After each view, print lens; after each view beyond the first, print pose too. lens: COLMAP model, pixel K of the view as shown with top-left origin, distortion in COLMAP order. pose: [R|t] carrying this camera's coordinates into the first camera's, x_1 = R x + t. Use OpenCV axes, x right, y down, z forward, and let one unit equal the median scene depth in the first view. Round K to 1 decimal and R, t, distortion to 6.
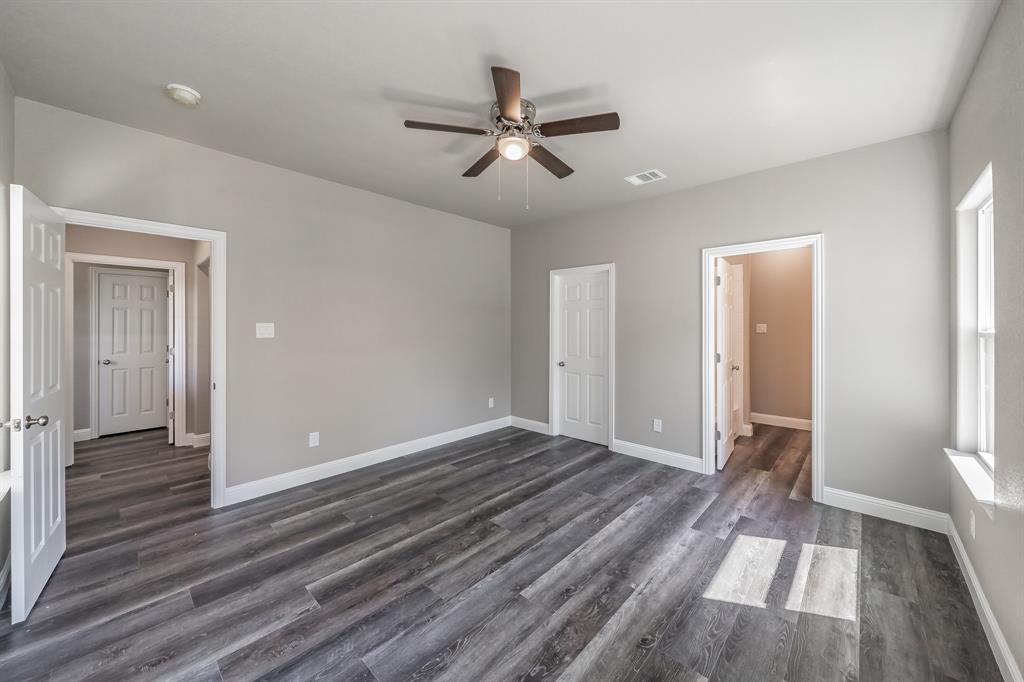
lens RADIAL K [[388.2, 0, 565.7], [0, 388.2, 326.4], [0, 0, 1]] dist [0.007413, -0.000334]
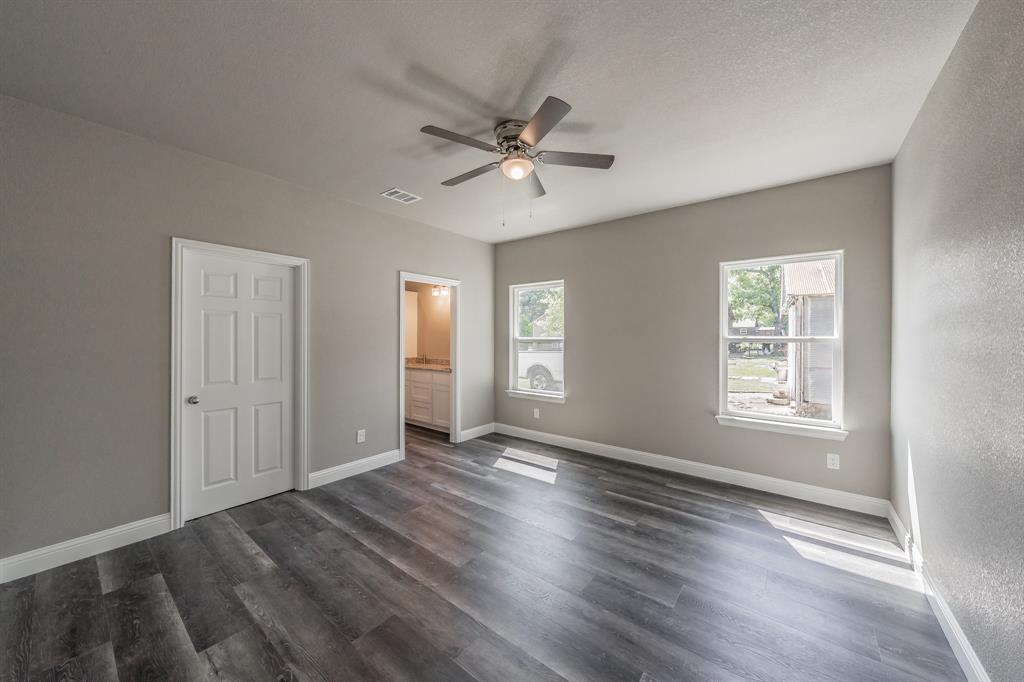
lens RADIAL K [[356.6, 0, 502.1], [0, 356.6, 339.0], [0, 0, 1]] dist [0.005398, -0.000017]
pose [[-0.005870, -0.006223, 0.999963, -0.907868], [-0.001273, 0.999980, 0.006215, -0.001671], [-0.999982, -0.001237, -0.005878, 0.855052]]
